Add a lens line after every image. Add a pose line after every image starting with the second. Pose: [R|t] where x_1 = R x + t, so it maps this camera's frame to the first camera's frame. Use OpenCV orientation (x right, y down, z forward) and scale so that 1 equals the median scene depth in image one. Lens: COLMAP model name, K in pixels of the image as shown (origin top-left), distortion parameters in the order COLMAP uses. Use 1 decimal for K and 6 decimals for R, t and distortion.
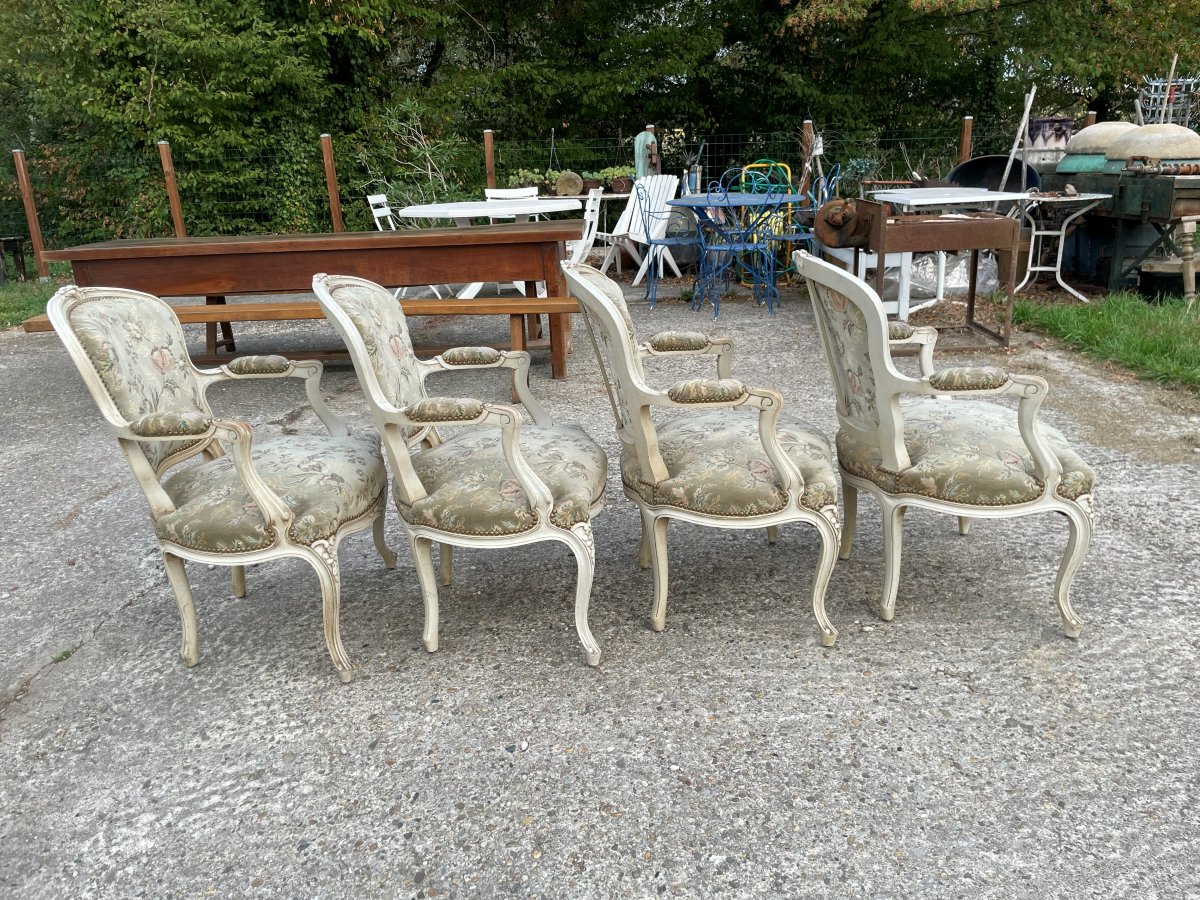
lens RADIAL K [[912.7, 0, 609.5], [0, 912.7, 431.9], [0, 0, 1]] dist [0.089197, -0.121450]
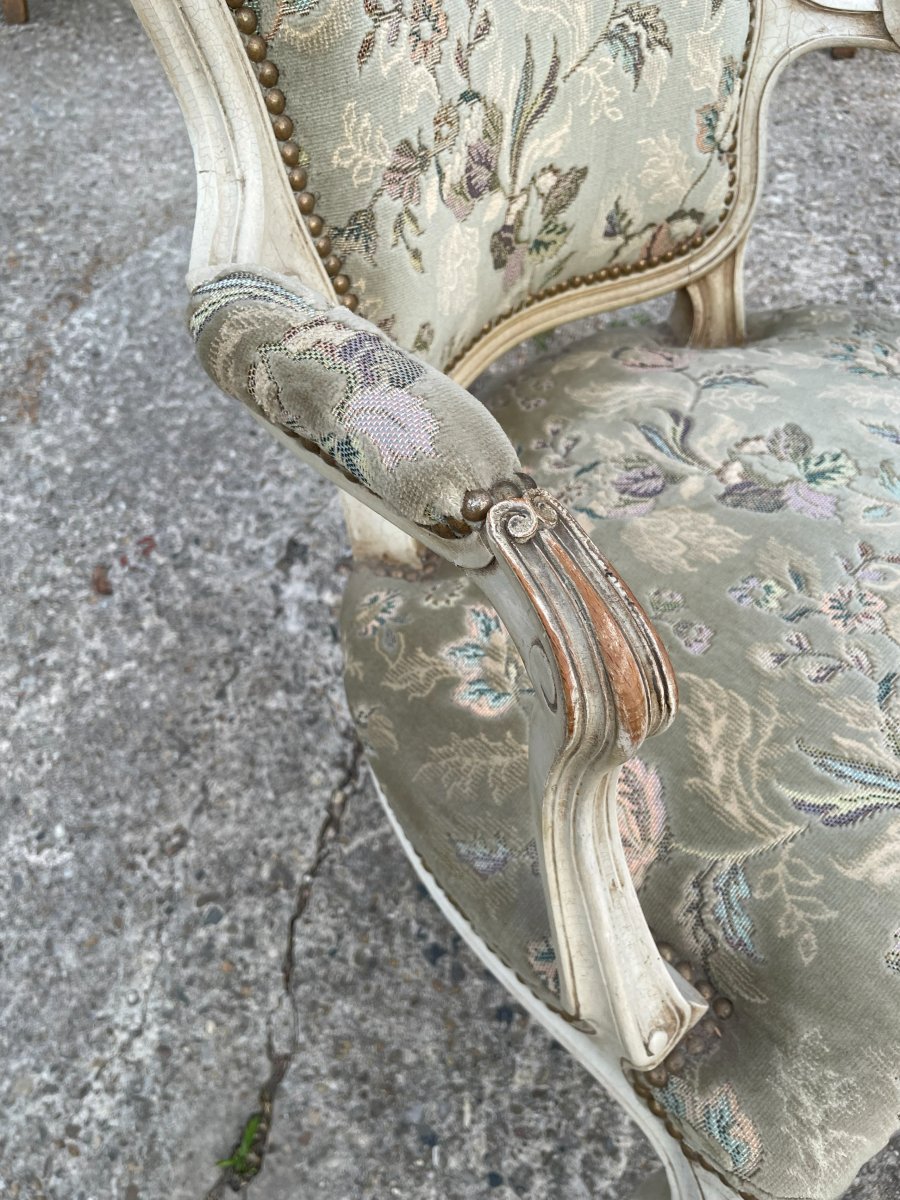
lens RADIAL K [[915.2, 0, 449.6], [0, 915.2, 587.1], [0, 0, 1]] dist [0.081072, -0.124618]
pose [[0.996175, 0.087356, 0.002253, -0.400181], [-0.074218, 0.832179, 0.549518, -0.074690], [0.046129, -0.547583, 0.835479, 0.628041]]
